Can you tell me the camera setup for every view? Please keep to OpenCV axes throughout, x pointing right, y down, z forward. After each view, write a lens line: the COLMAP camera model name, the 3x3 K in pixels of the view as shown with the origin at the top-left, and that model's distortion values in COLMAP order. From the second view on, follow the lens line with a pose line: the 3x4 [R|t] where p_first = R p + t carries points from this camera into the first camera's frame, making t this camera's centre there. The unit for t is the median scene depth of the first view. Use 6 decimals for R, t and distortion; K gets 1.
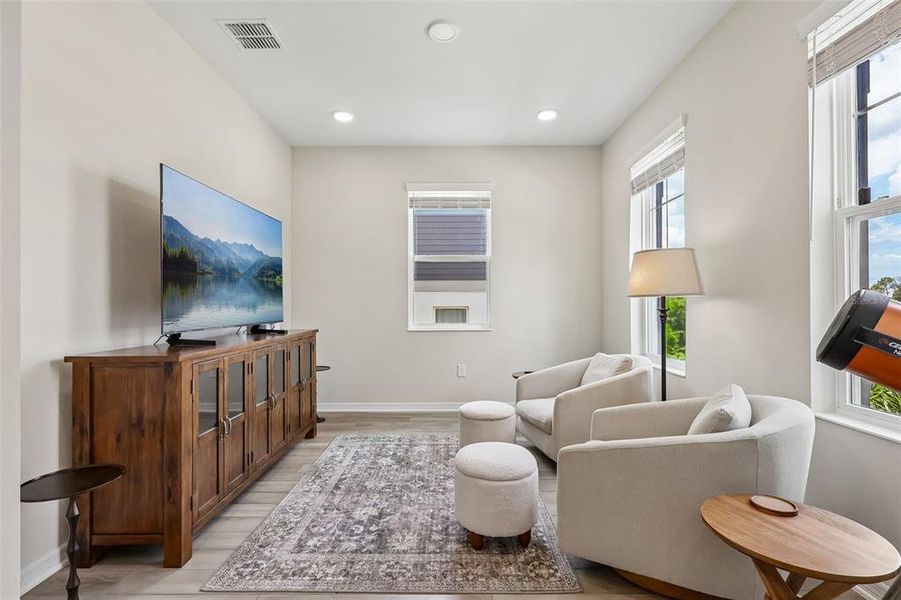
lens RADIAL K [[419.6, 0, 449.9], [0, 419.6, 303.7], [0, 0, 1]] dist [-0.002567, -0.000030]
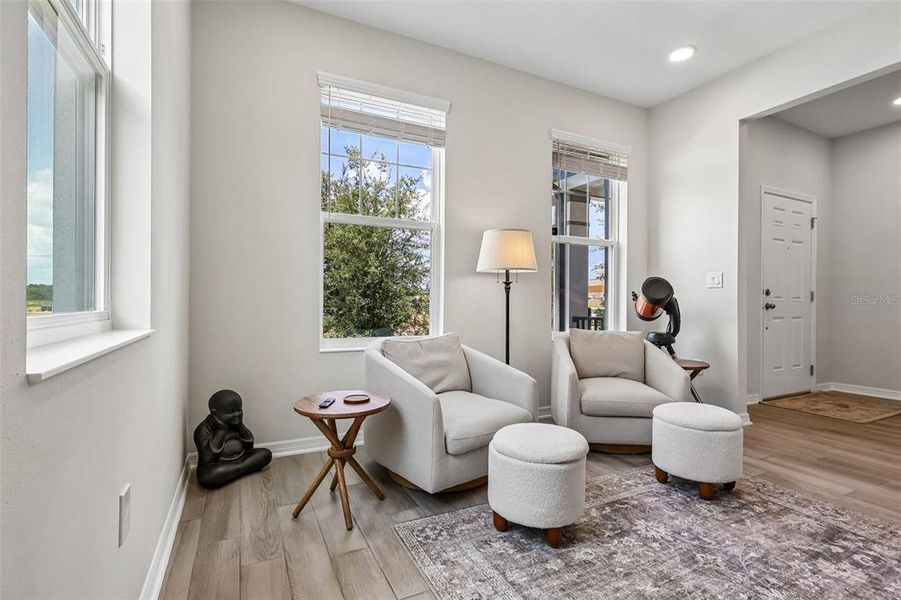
lens RADIAL K [[424.4, 0, 450.6], [0, 424.4, 298.3], [0, 0, 1]] dist [-0.003129, -0.000141]
pose [[-0.444155, 0.003793, 0.895942, -0.565981], [-0.003279, 0.999977, -0.005858, 0.081008], [-0.895944, -0.005539, -0.444133, 1.986413]]
